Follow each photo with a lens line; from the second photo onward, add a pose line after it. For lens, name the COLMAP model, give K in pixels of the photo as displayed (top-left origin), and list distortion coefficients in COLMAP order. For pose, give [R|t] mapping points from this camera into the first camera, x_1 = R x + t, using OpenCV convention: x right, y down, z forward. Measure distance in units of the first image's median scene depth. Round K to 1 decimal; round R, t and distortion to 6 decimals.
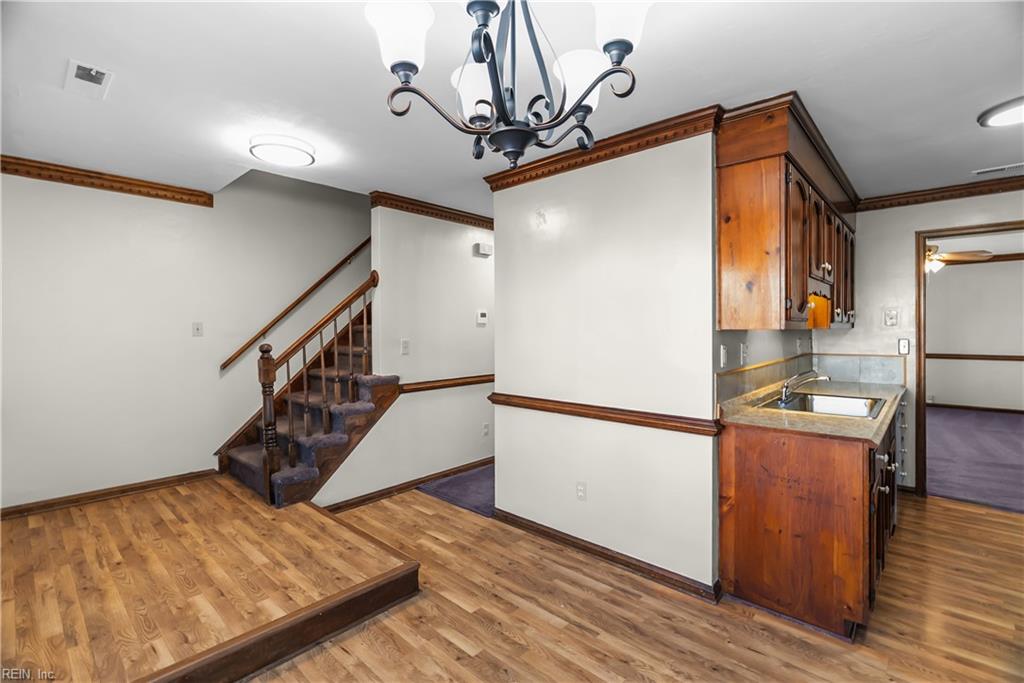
lens RADIAL K [[462.3, 0, 512.3], [0, 462.3, 328.1], [0, 0, 1]] dist [-0.002803, -0.000207]
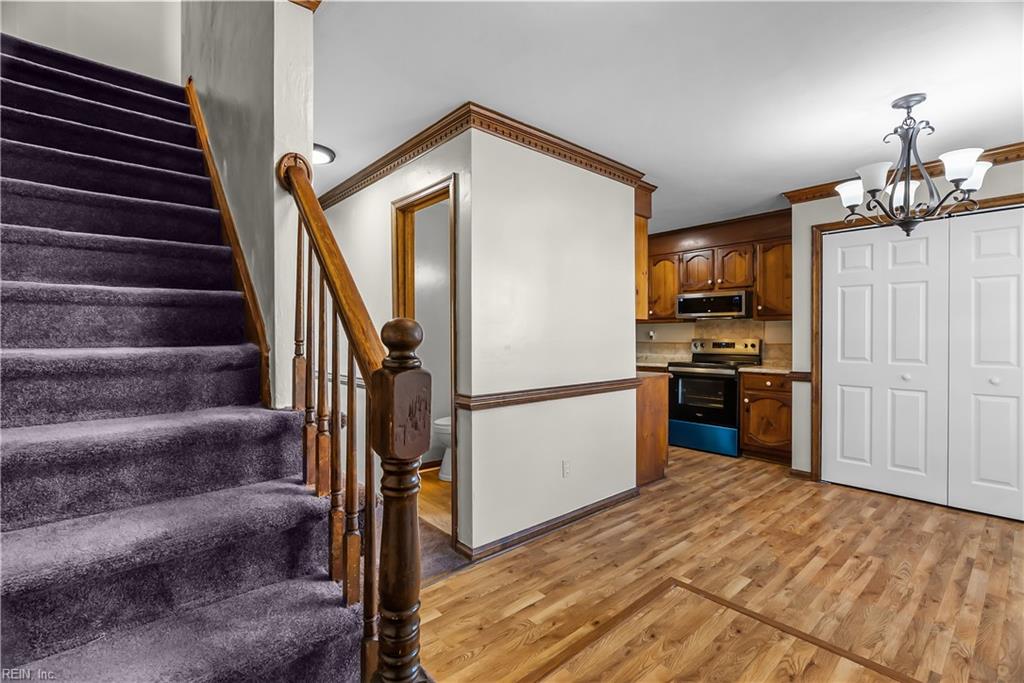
lens RADIAL K [[458.9, 0, 516.5], [0, 458.9, 338.3], [0, 0, 1]] dist [-0.001119, 0.000141]
pose [[0.098612, -0.003448, 0.995120, -1.088628], [-0.002648, 0.999990, 0.003727, 0.062541], [-0.995122, -0.003002, 0.098602, 1.217398]]
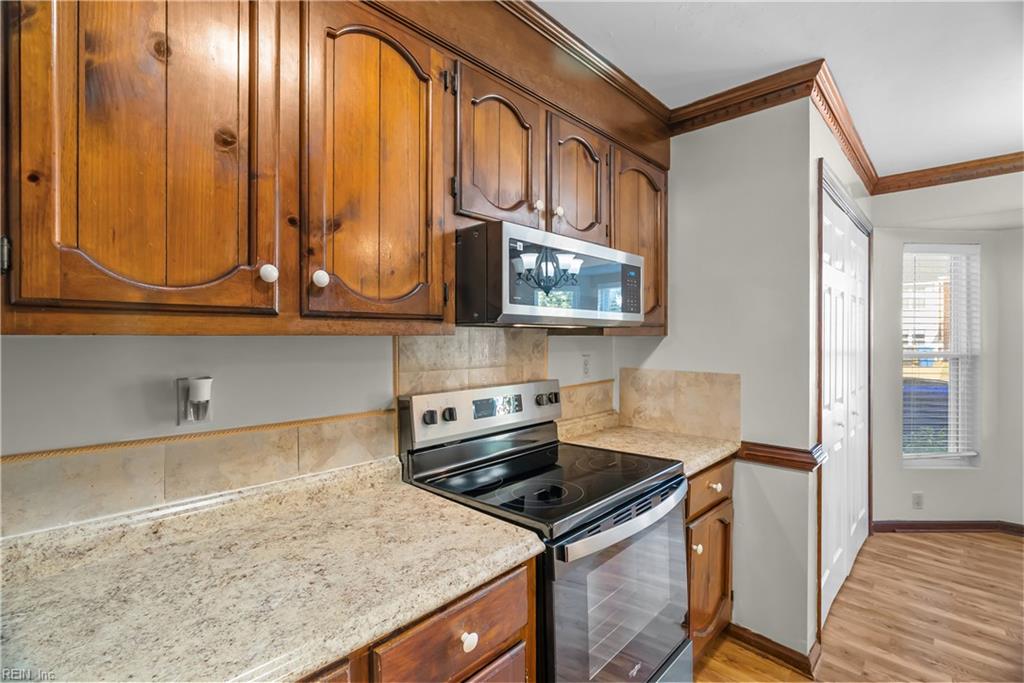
lens RADIAL K [[460.7, 0, 512.2], [0, 460.7, 339.4], [0, 0, 1]] dist [-0.008545, 0.001375]
pose [[-0.999506, 0.001478, 0.031383, 1.167343], [0.001628, 0.999987, 0.004758, -0.008812], [-0.031376, 0.004807, -0.999496, 1.184278]]
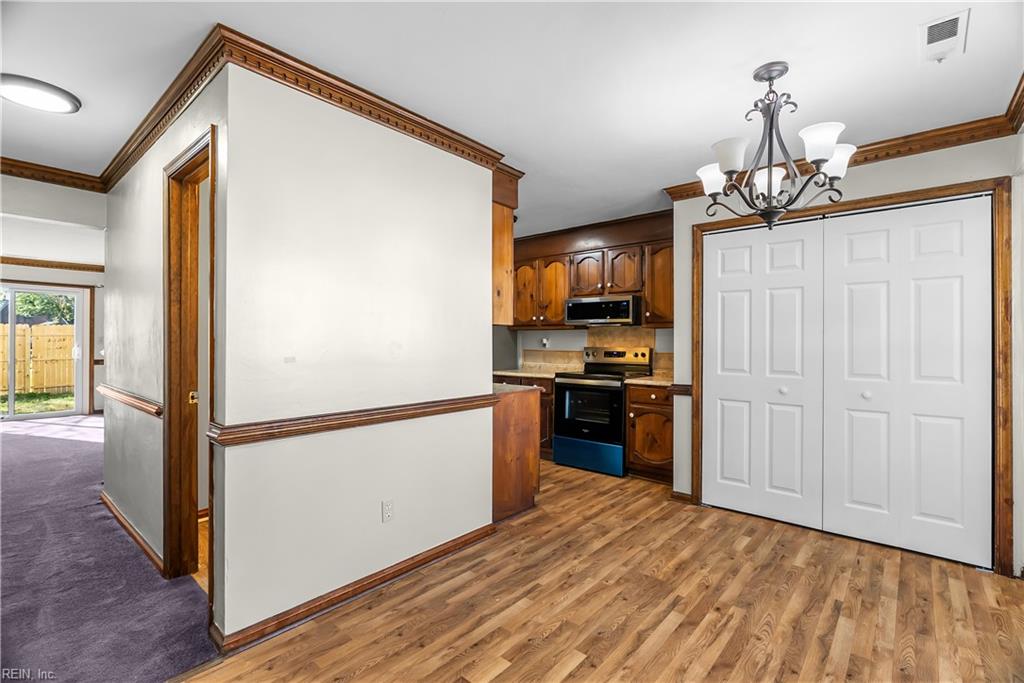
lens RADIAL K [[460.7, 0, 512.2], [0, 460.7, 339.4], [0, 0, 1]] dist [-0.008545, 0.001375]
pose [[-0.031834, 0.007607, 0.999464, -0.838971], [-0.008160, 0.999936, -0.007870, 0.055182], [-0.999460, -0.008407, -0.031770, 0.967535]]
